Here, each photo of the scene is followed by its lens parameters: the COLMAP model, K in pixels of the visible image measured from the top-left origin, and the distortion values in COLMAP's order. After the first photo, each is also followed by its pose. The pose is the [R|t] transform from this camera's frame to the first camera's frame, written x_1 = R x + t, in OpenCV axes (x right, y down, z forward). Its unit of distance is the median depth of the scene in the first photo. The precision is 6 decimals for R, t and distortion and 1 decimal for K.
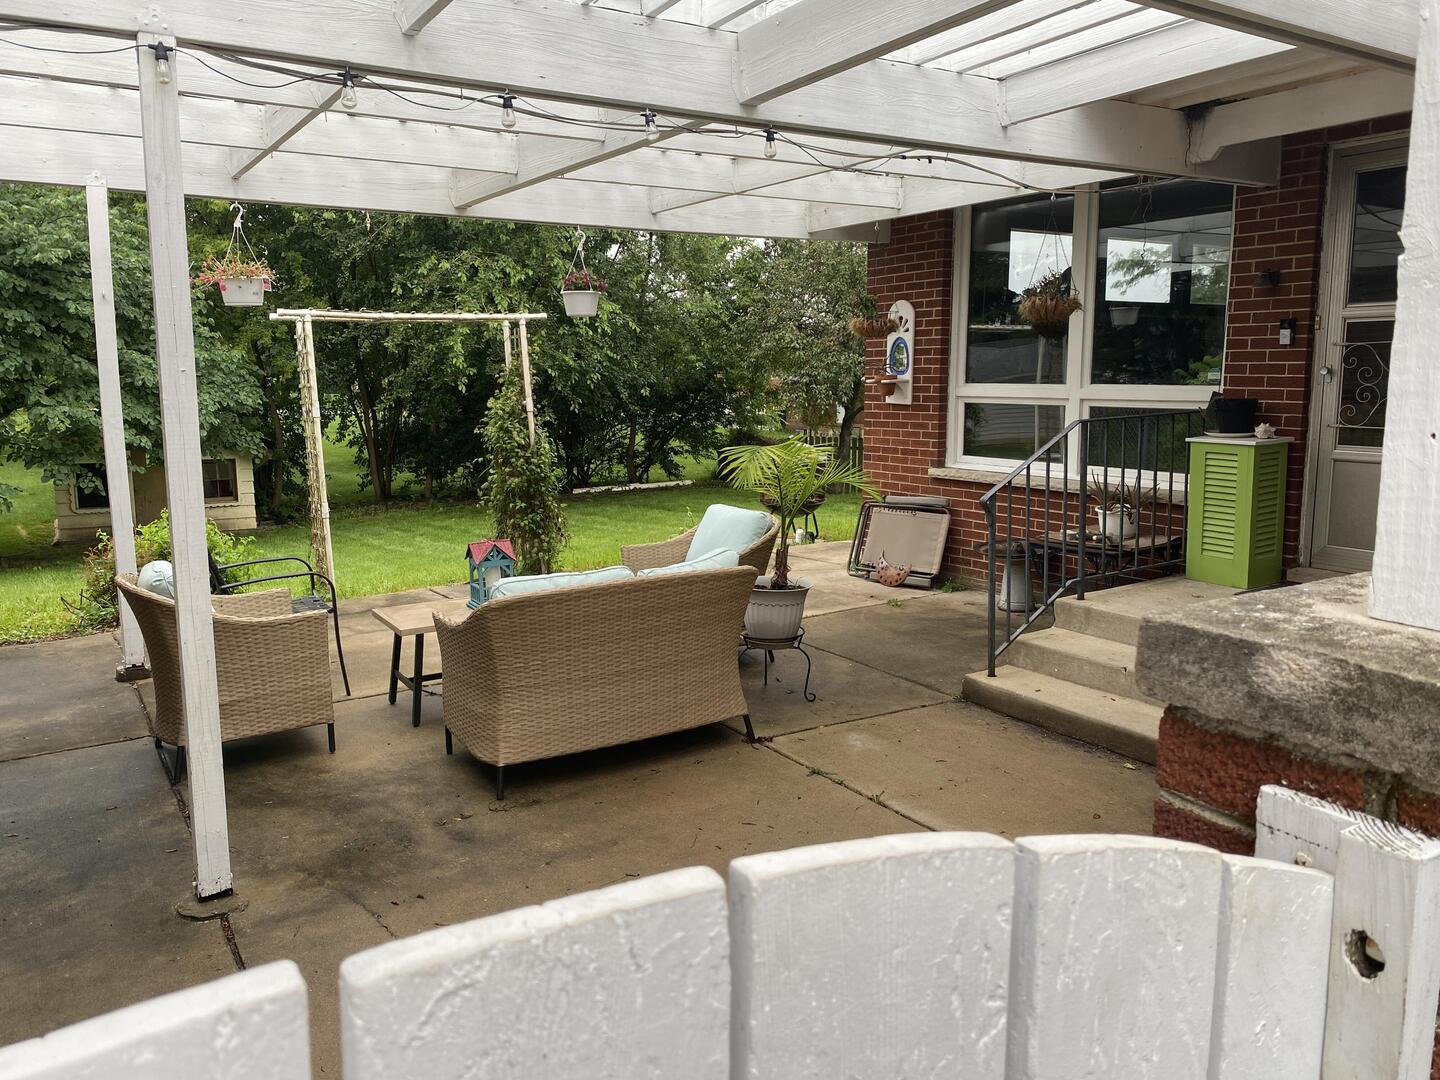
lens RADIAL K [[1099.1, 0, 710.4], [0, 1099.1, 552.5], [0, 0, 1]] dist [0.044285, -0.064895]
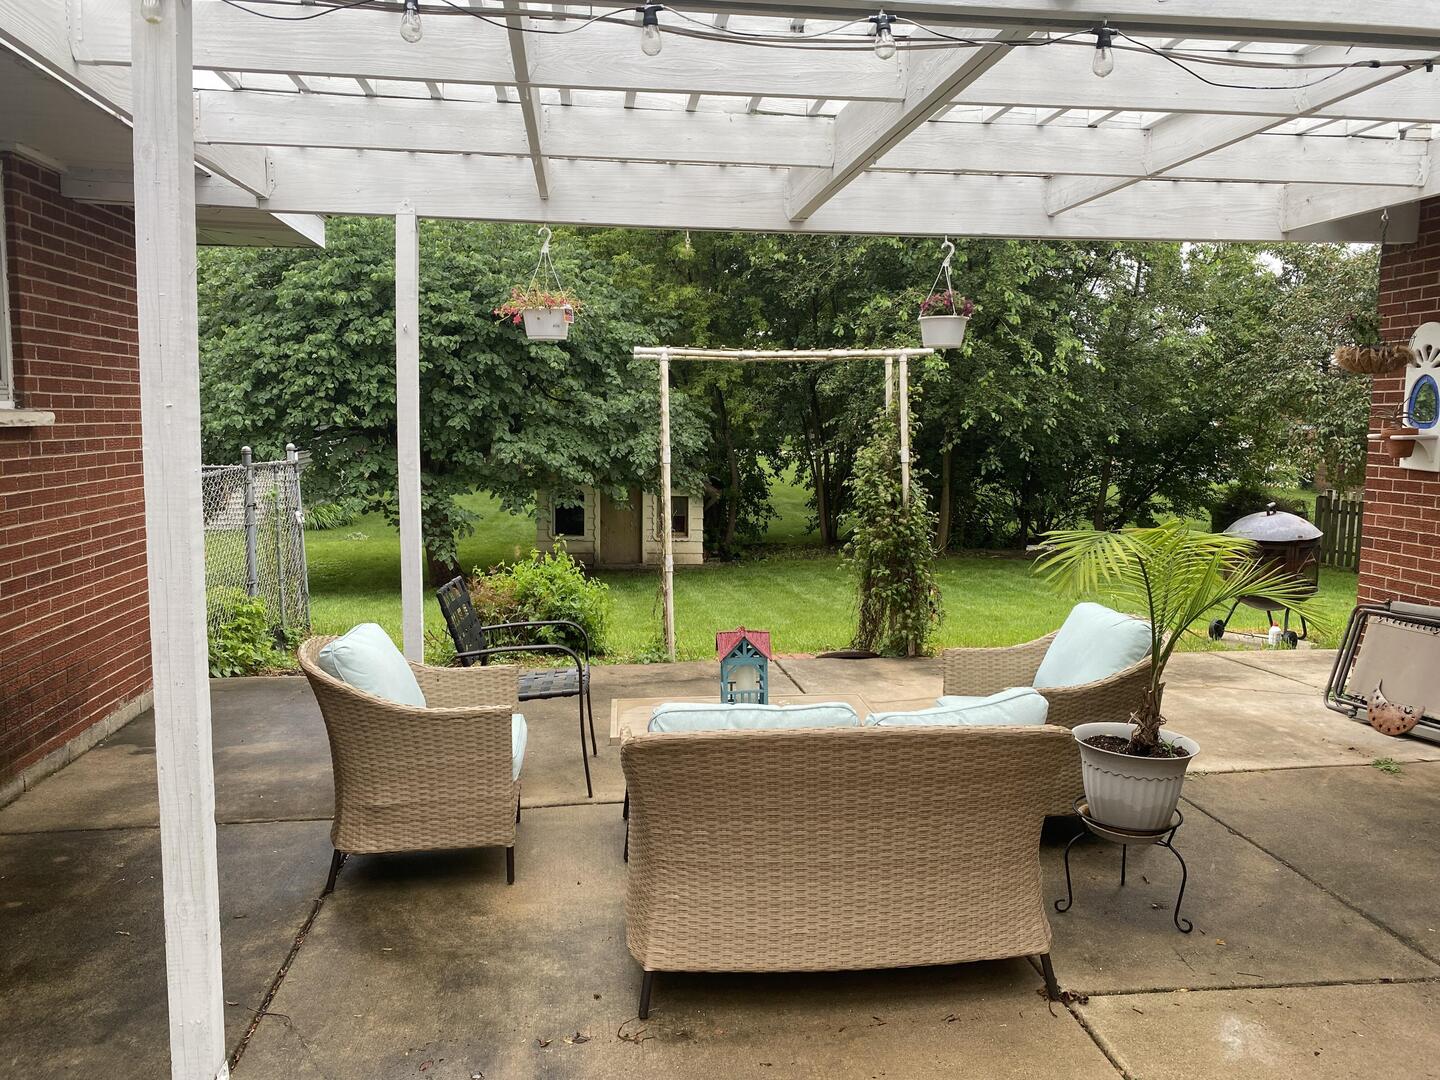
lens RADIAL K [[1099.1, 0, 705.0], [0, 1099.1, 534.9], [0, 0, 1]] dist [0.044285, -0.064895]
pose [[0.901752, 0.061445, -0.427865, 0.066220], [-0.084579, 0.995793, -0.035251, -0.031930], [0.423899, 0.067977, 0.903155, 0.185042]]
